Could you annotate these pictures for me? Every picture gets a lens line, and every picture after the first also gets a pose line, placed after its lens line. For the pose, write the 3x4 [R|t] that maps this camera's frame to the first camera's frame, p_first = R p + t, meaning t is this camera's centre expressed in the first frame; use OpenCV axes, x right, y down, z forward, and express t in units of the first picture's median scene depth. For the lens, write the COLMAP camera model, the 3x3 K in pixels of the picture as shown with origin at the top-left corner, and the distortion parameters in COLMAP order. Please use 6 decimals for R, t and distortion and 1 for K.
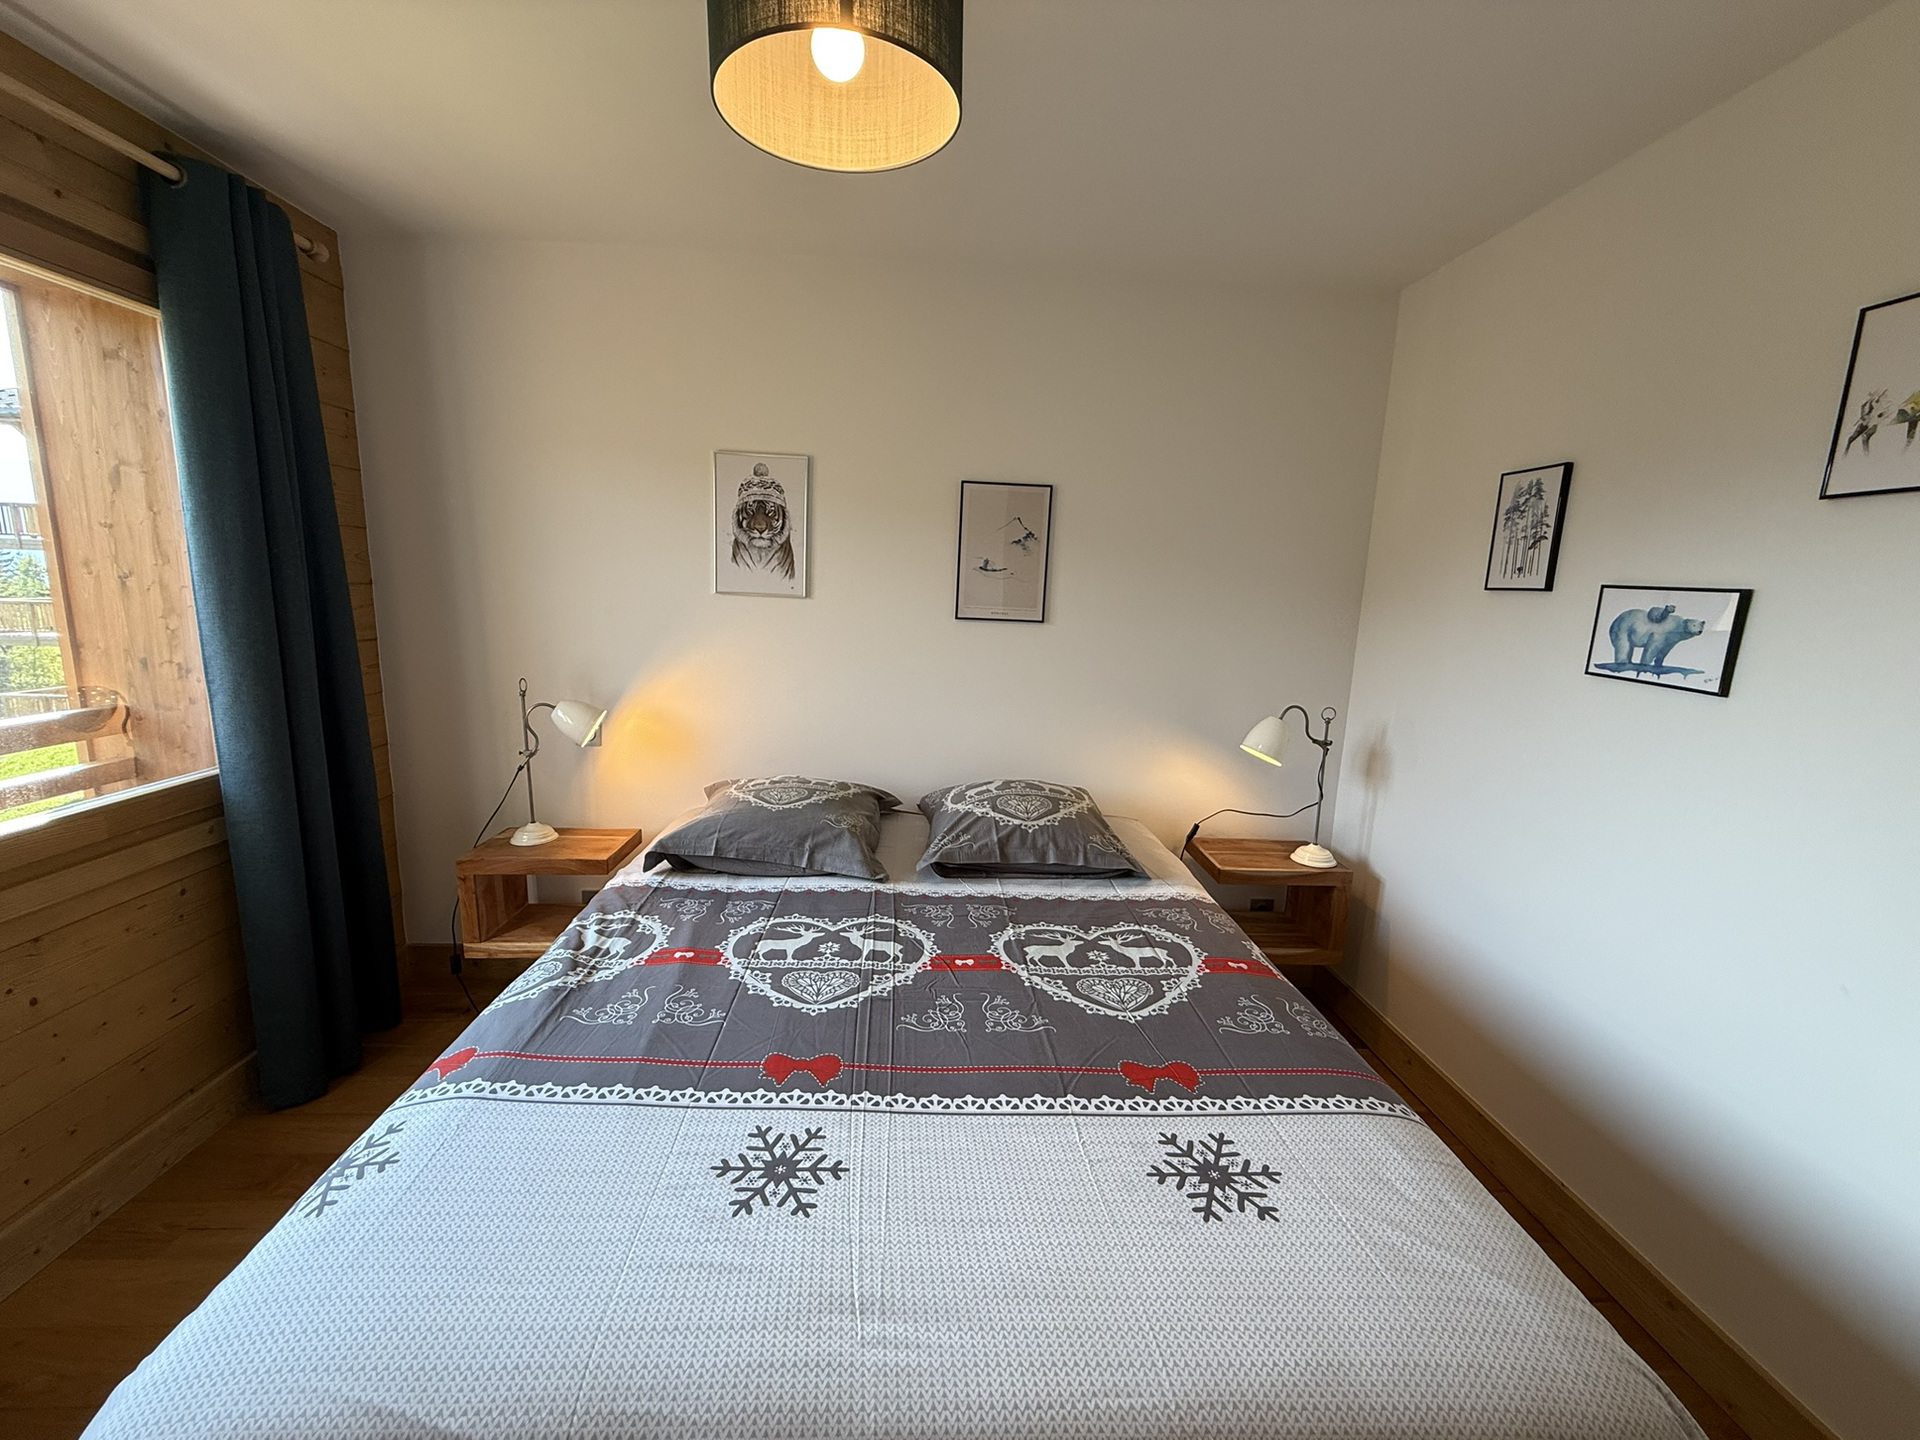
lens RADIAL K [[764.2, 0, 939.6], [0, 764.2, 718.6], [0, 0, 1]] dist [-0.000339, 0.000223]
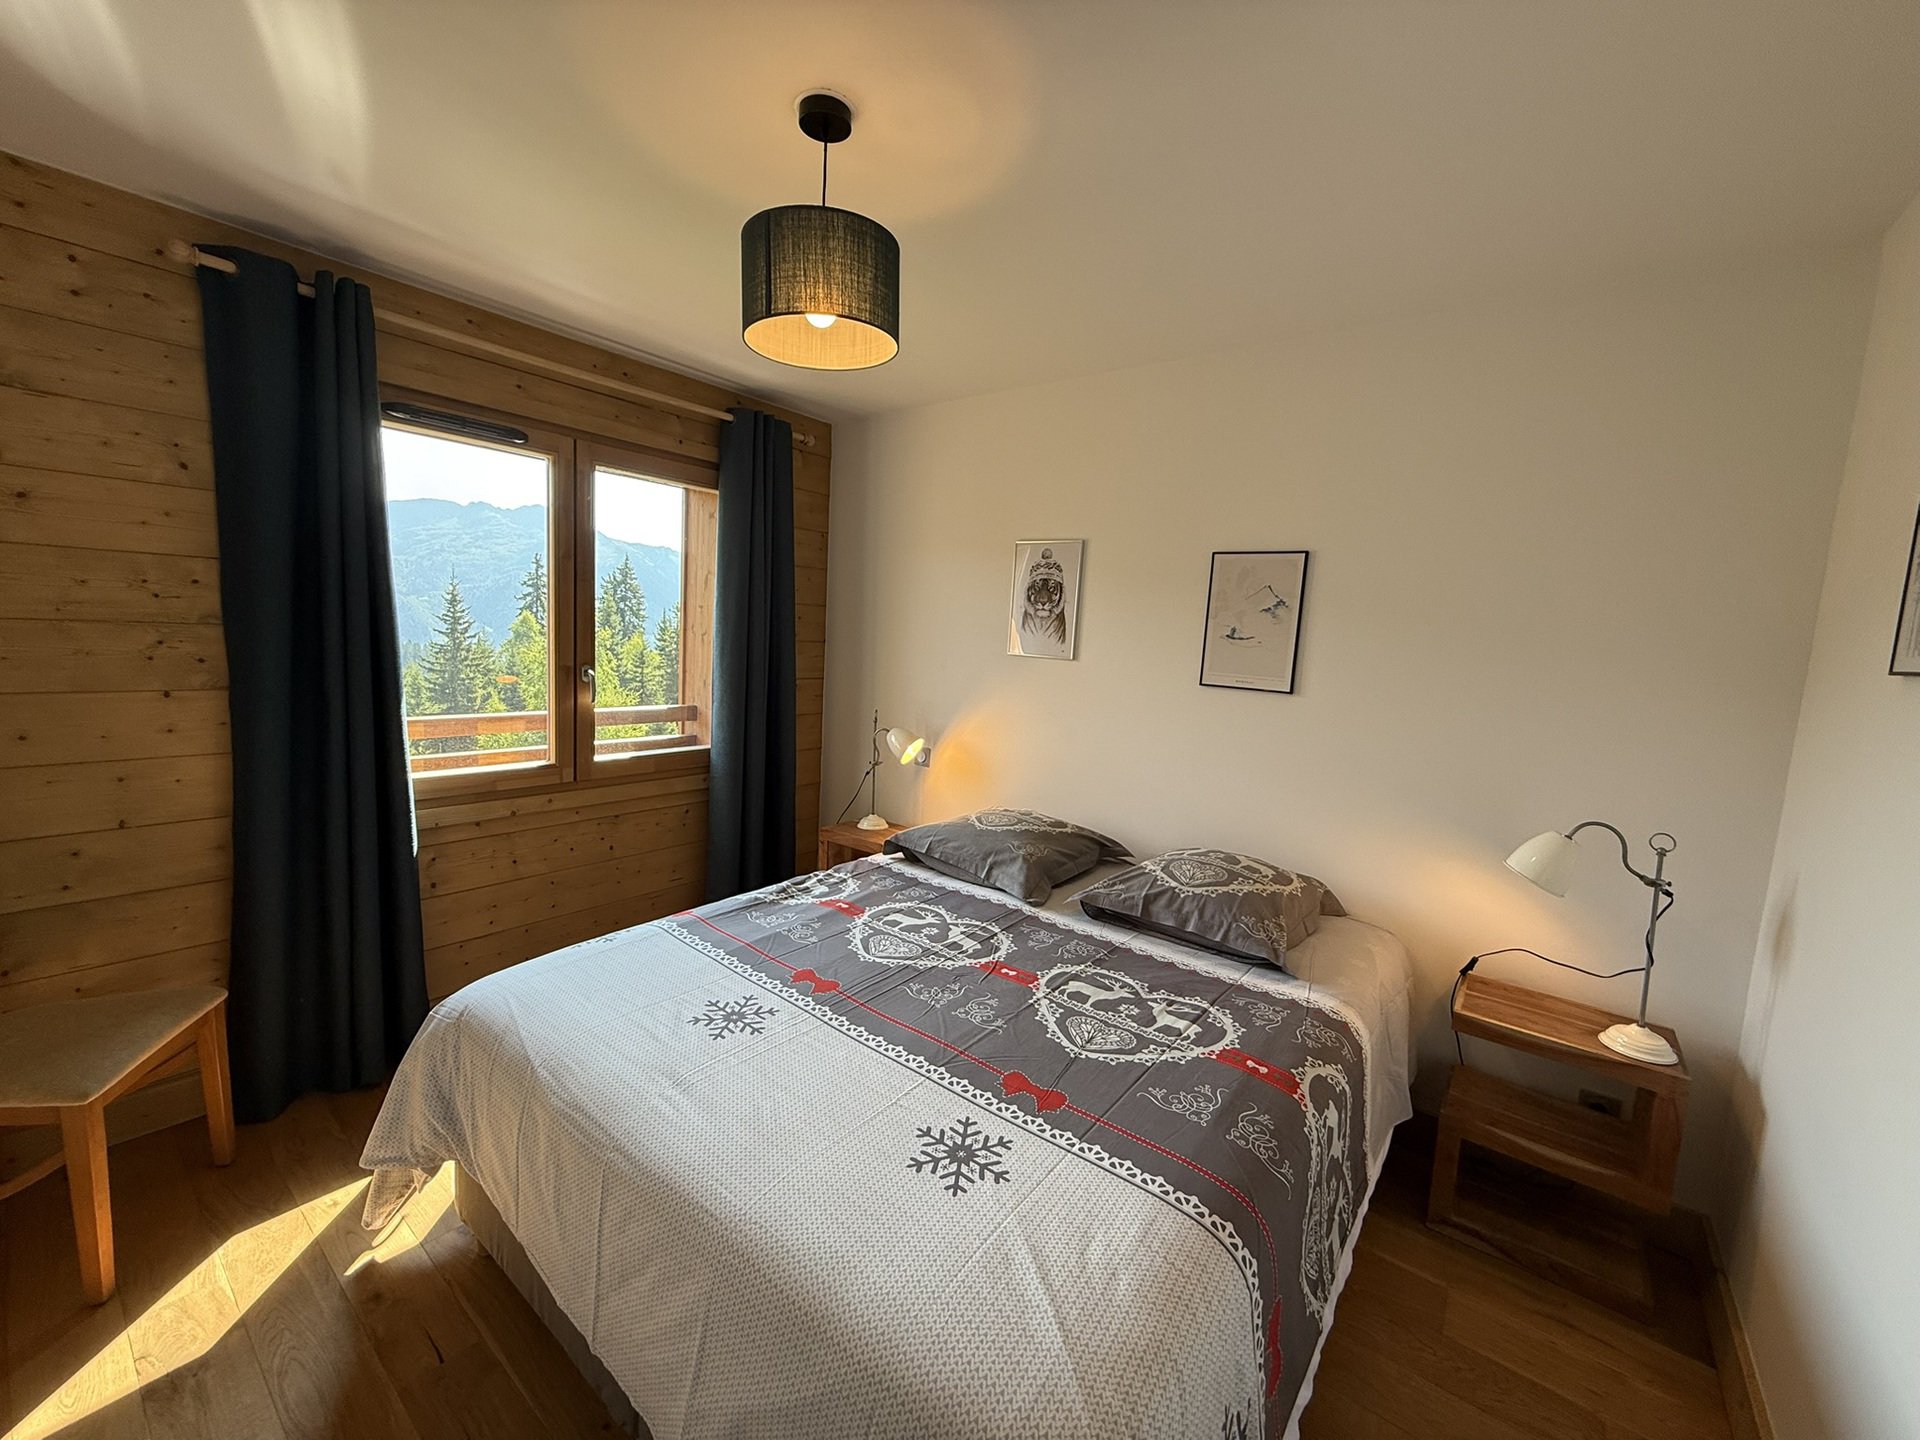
lens RADIAL K [[763.8, 0, 949.1], [0, 763.8, 717.1], [0, 0, 1]] dist [0.000529, 0.000504]
pose [[0.755498, 0.079257, -0.650339, 0.541928], [-0.140780, 0.989107, -0.043002, 0.002947], [0.639846, 0.124043, 0.758426, 0.024241]]
